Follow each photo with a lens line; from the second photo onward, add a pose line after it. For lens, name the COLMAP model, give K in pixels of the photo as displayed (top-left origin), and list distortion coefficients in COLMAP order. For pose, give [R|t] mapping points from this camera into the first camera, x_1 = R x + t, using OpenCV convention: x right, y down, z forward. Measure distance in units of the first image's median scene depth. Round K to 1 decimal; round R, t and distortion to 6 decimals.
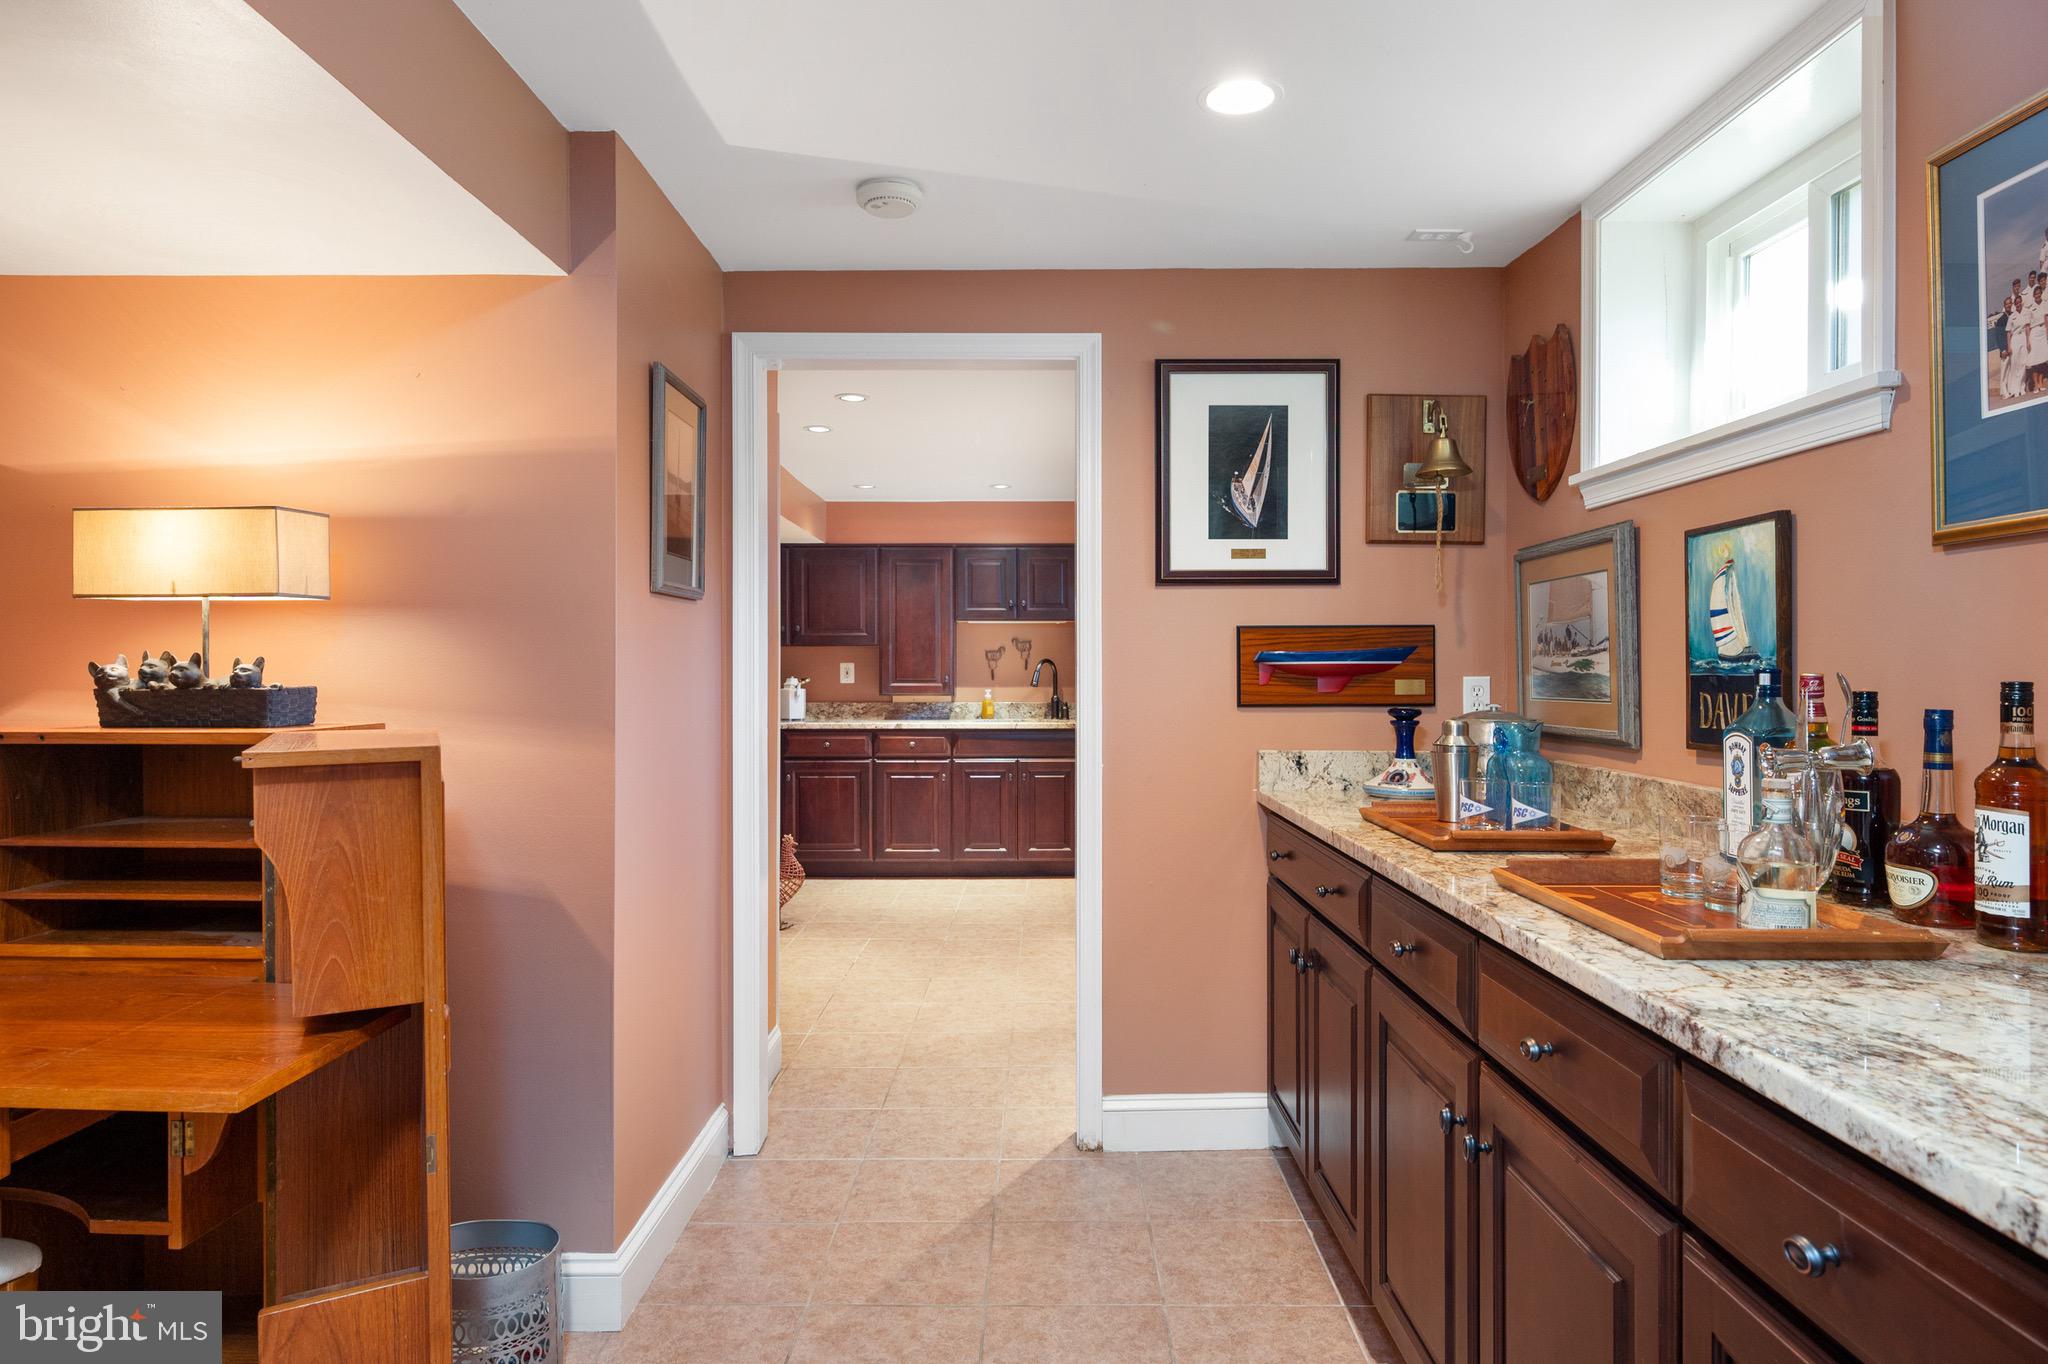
lens RADIAL K [[1197.4, 0, 1023.3], [0, 1197.4, 673.8], [0, 0, 1]] dist [-0.003210, 0.000103]
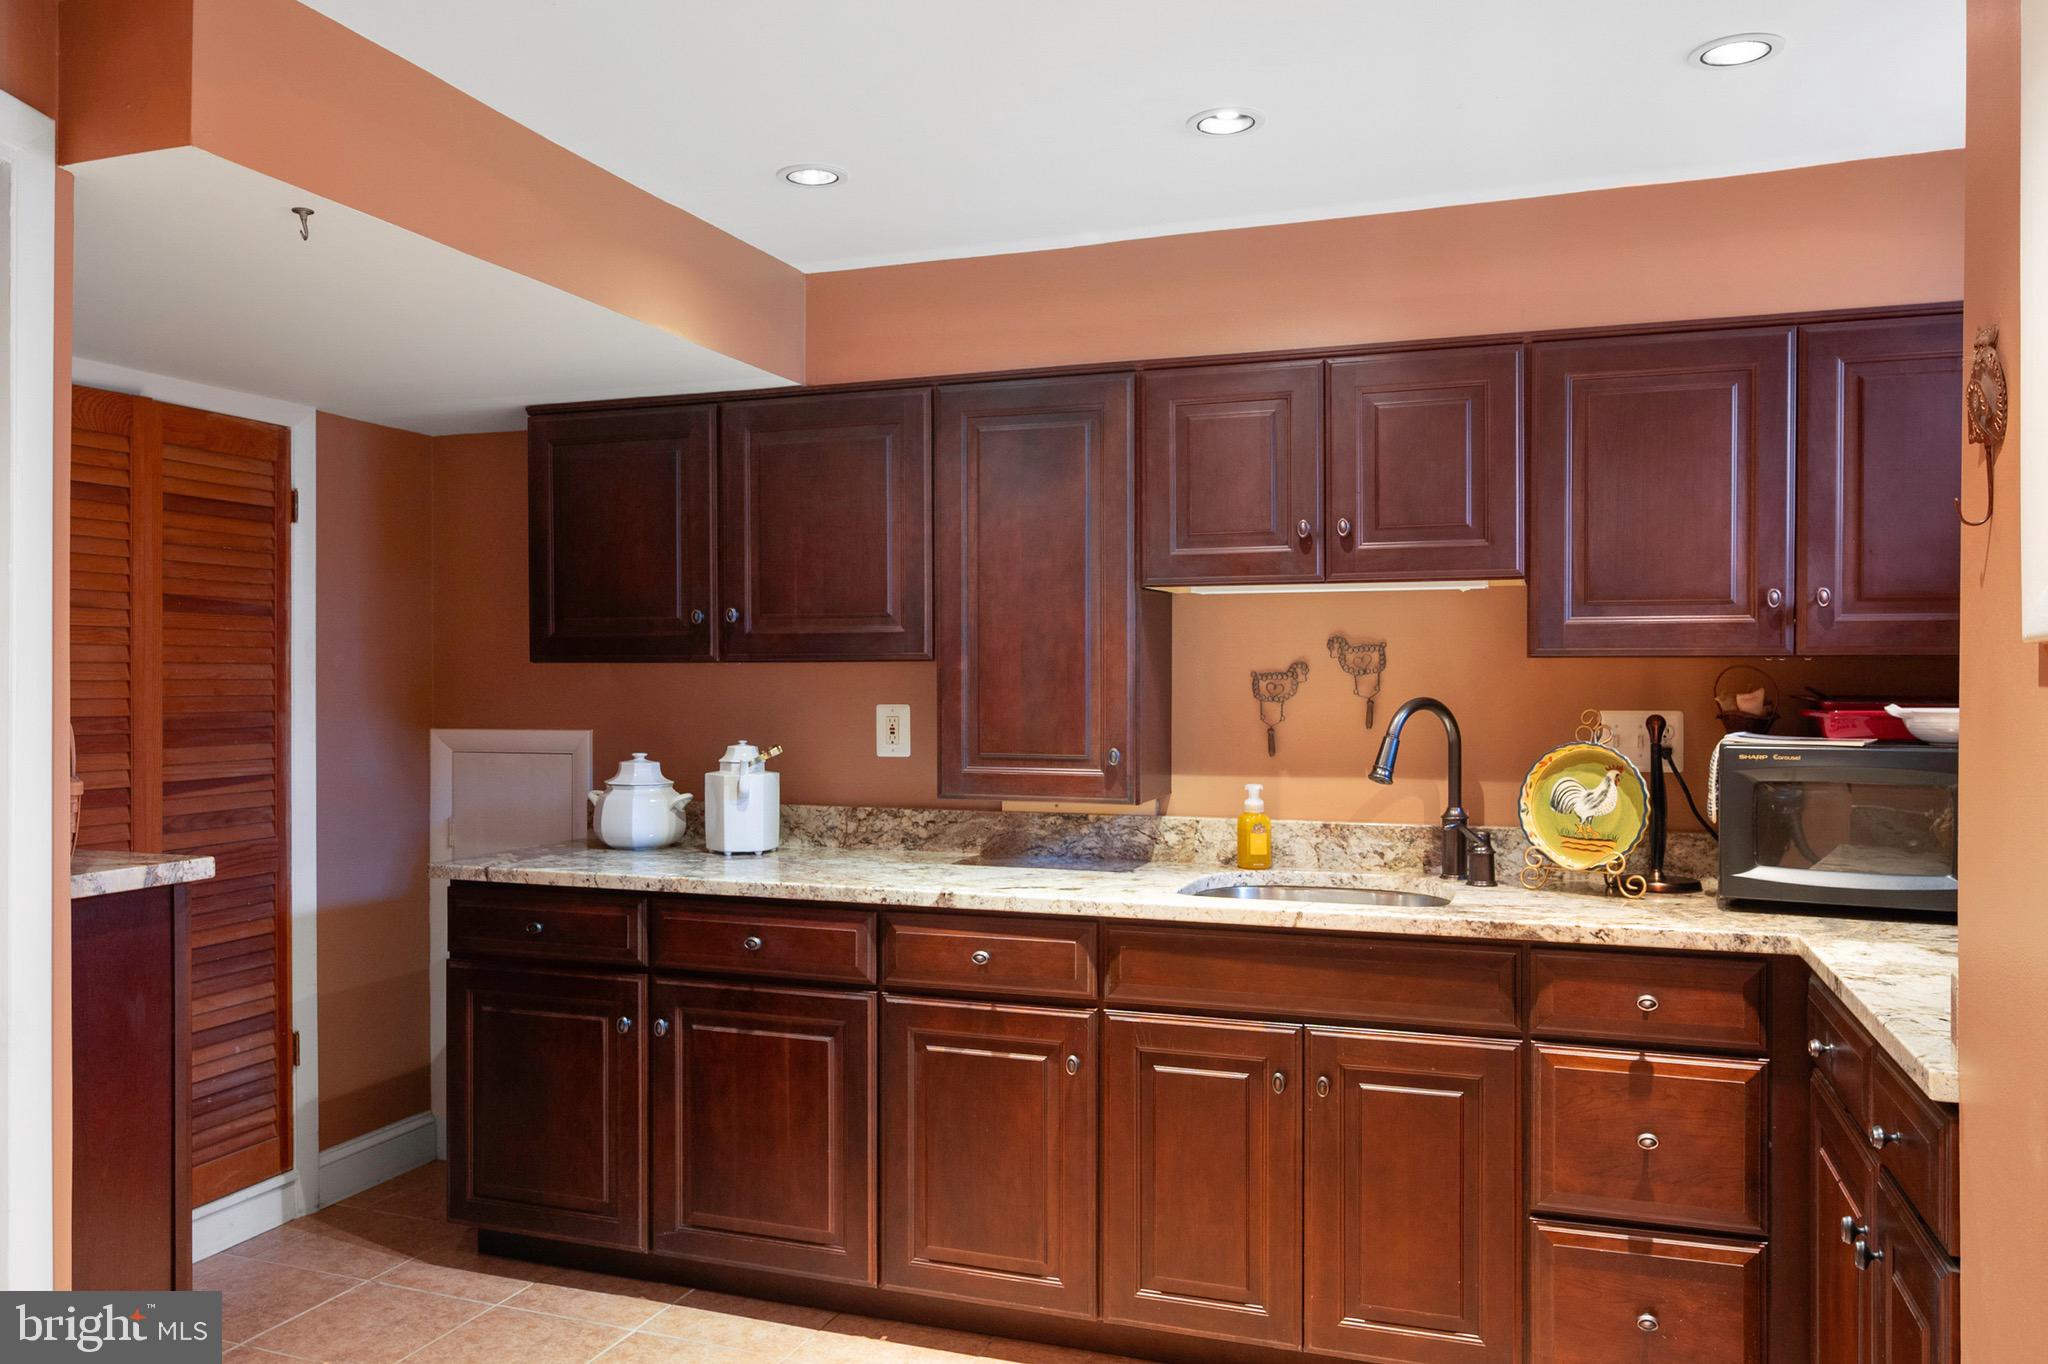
lens RADIAL K [[1526.3, 0, 974.2], [0, 1526.3, 684.3], [0, 0, 1]] dist [0.000494, -0.002759]
pose [[0.938078, 0.001707, -0.346419, 0.049565], [-0.002285, 0.999997, -0.001259, -0.015767], [0.346415, 0.001973, 0.938079, 0.573102]]
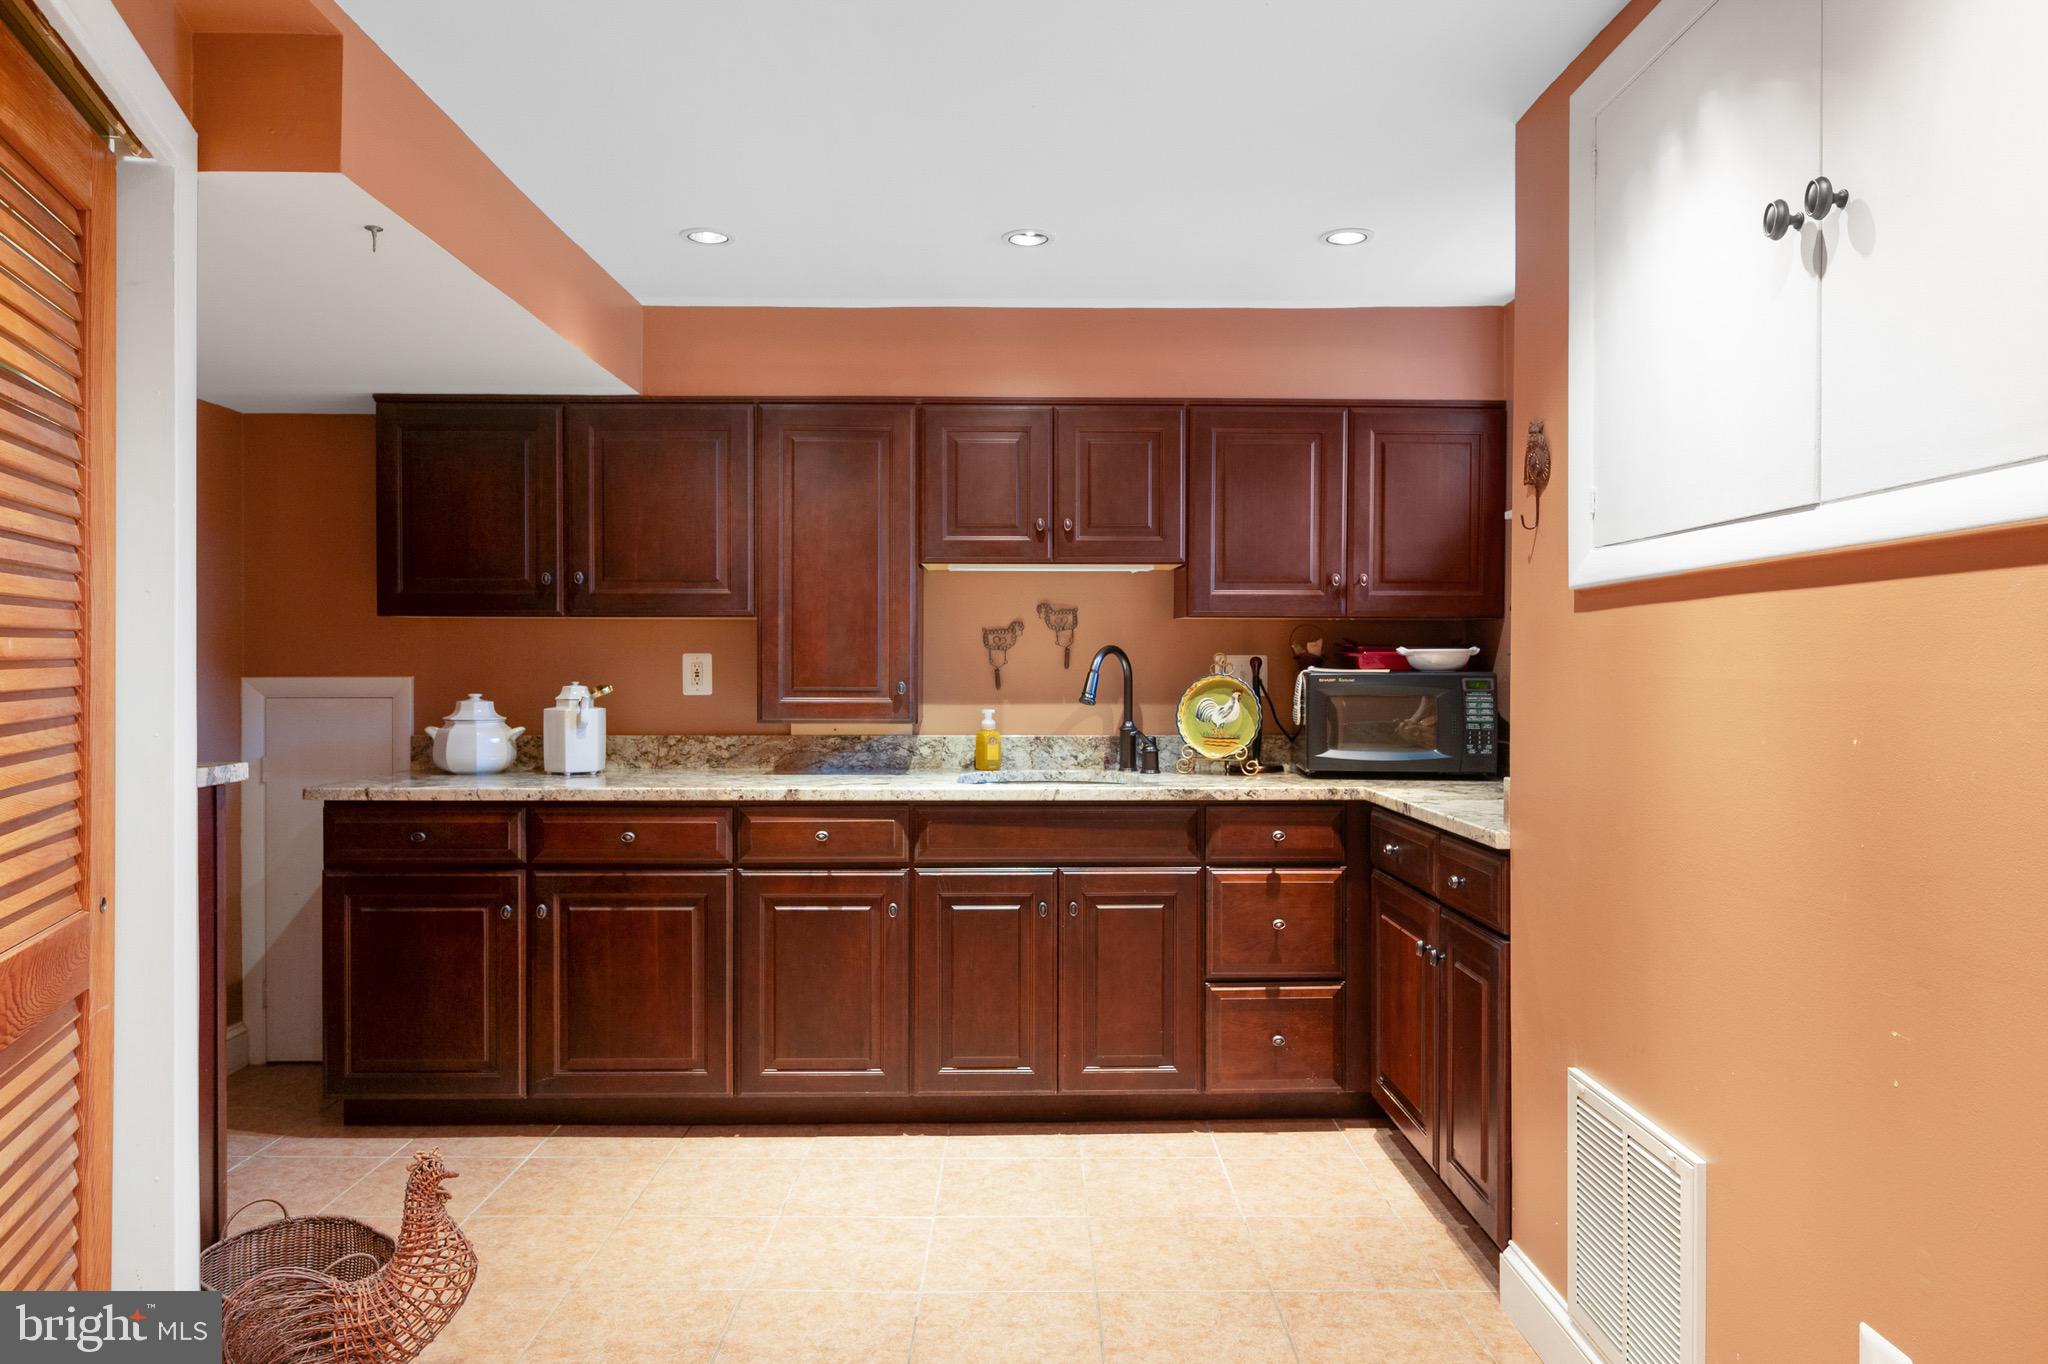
lens RADIAL K [[1298.3, 0, 1024.0], [0, 1298.3, 672.8], [0, 0, 1]] dist [0.000219, -0.000977]
pose [[0.999819, 0.001899, 0.018925, -0.025895], [-0.001931, 0.999997, 0.001698, -0.002575], [-0.018921, -0.001734, 0.999819, 0.493254]]
